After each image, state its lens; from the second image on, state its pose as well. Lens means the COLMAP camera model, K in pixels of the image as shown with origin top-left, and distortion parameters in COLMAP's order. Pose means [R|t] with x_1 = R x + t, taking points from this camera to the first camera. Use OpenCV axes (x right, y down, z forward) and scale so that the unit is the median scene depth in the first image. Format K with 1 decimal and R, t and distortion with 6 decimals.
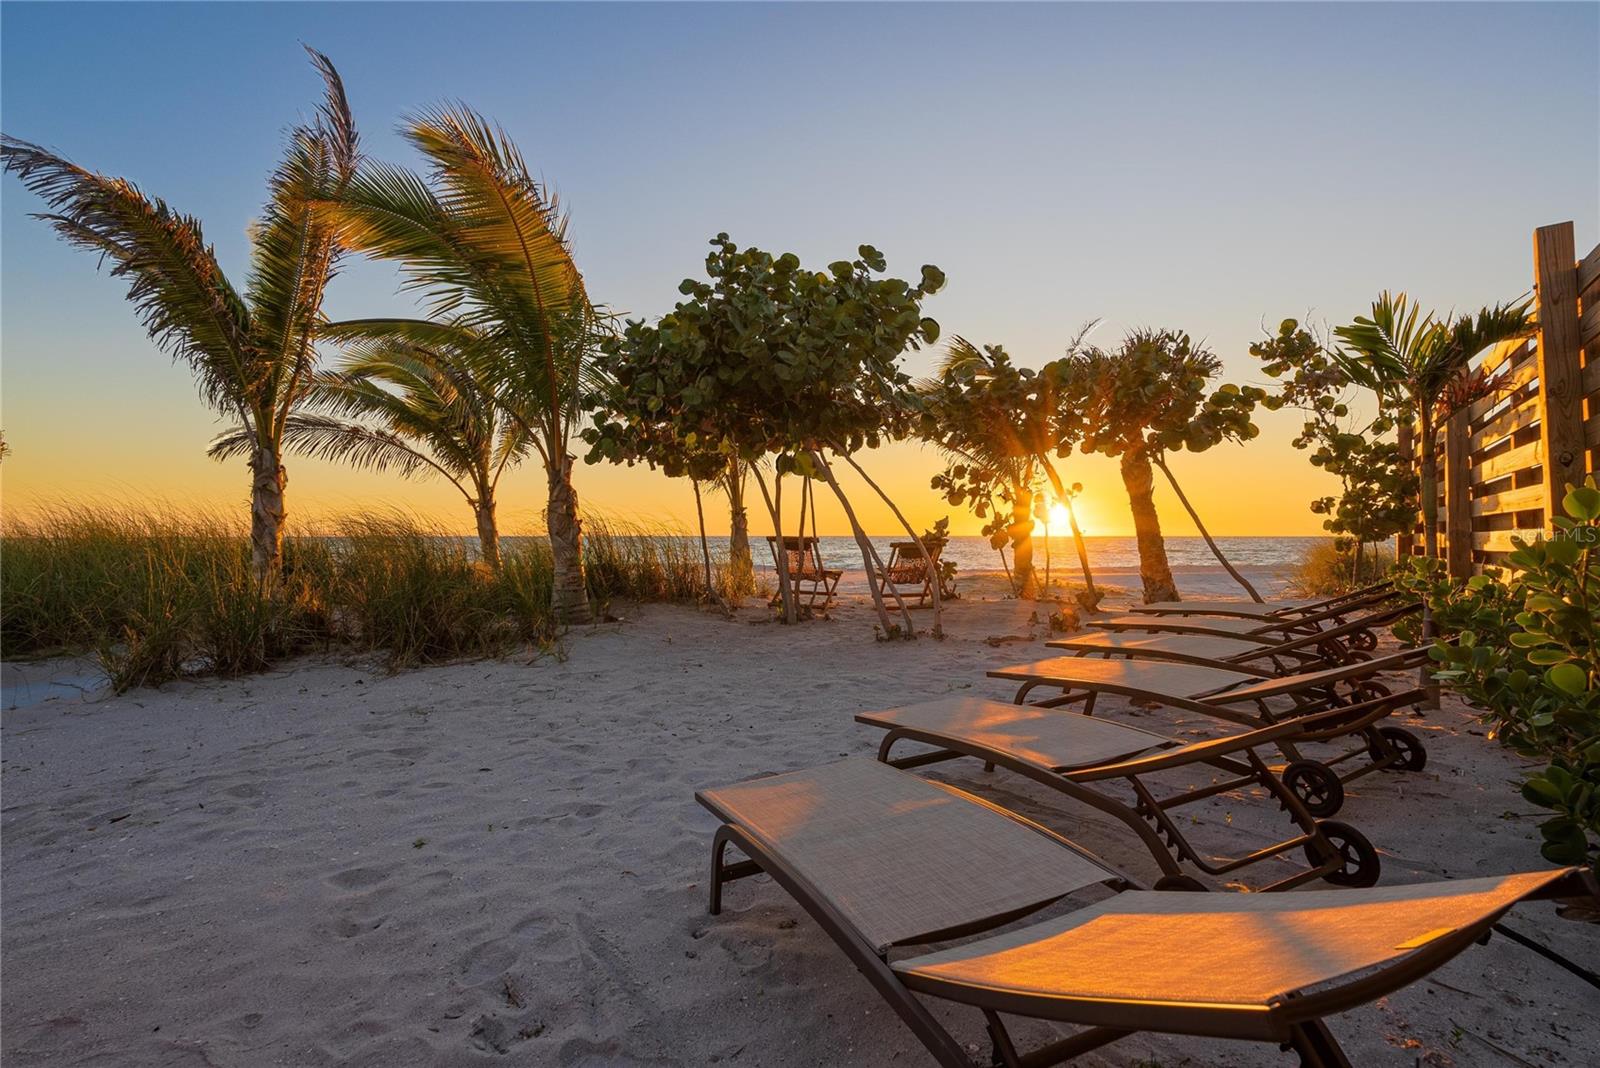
lens RADIAL K [[797.8, 0, 800.0], [0, 797.8, 534.0], [0, 0, 1]] dist [0.005037, 0.000468]
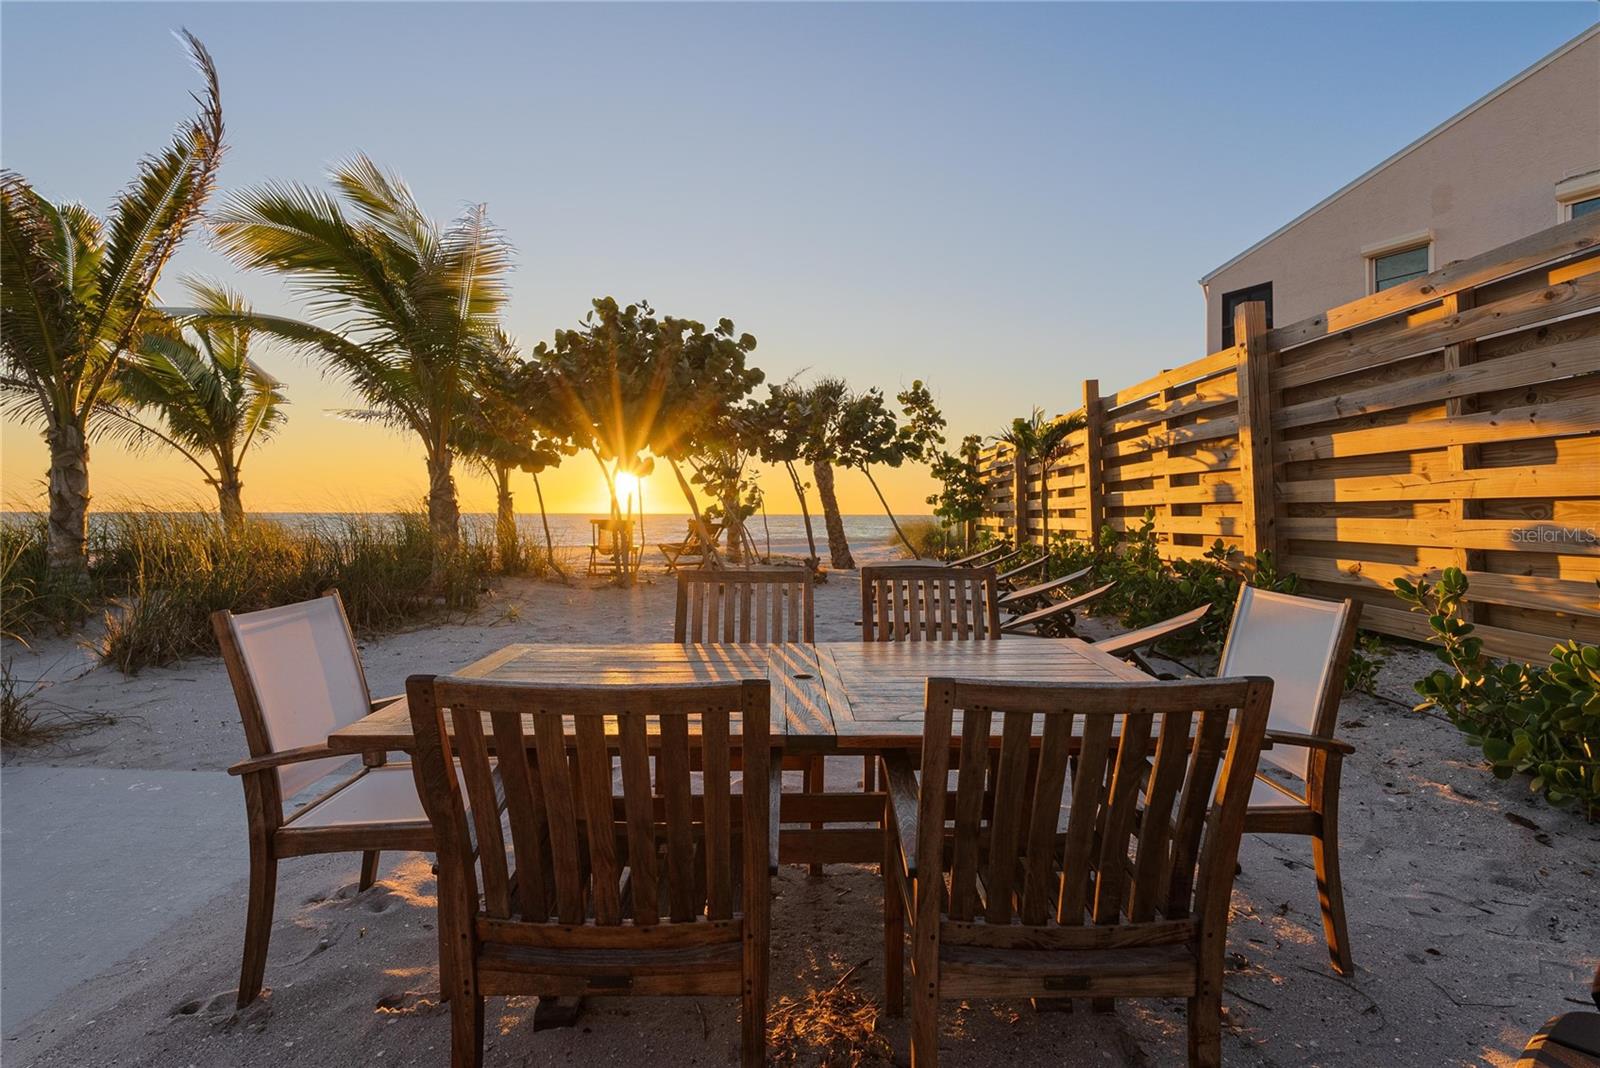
lens RADIAL K [[715.5, 0, 800.0], [0, 715.5, 534.0], [0, 0, 1]] dist [-0.011856, 0.000180]
pose [[0.877055, -0.009411, 0.480297, -0.271330], [-0.005409, 0.999551, 0.029463, -0.007698], [-0.480359, -0.028438, 0.876611, -0.129785]]
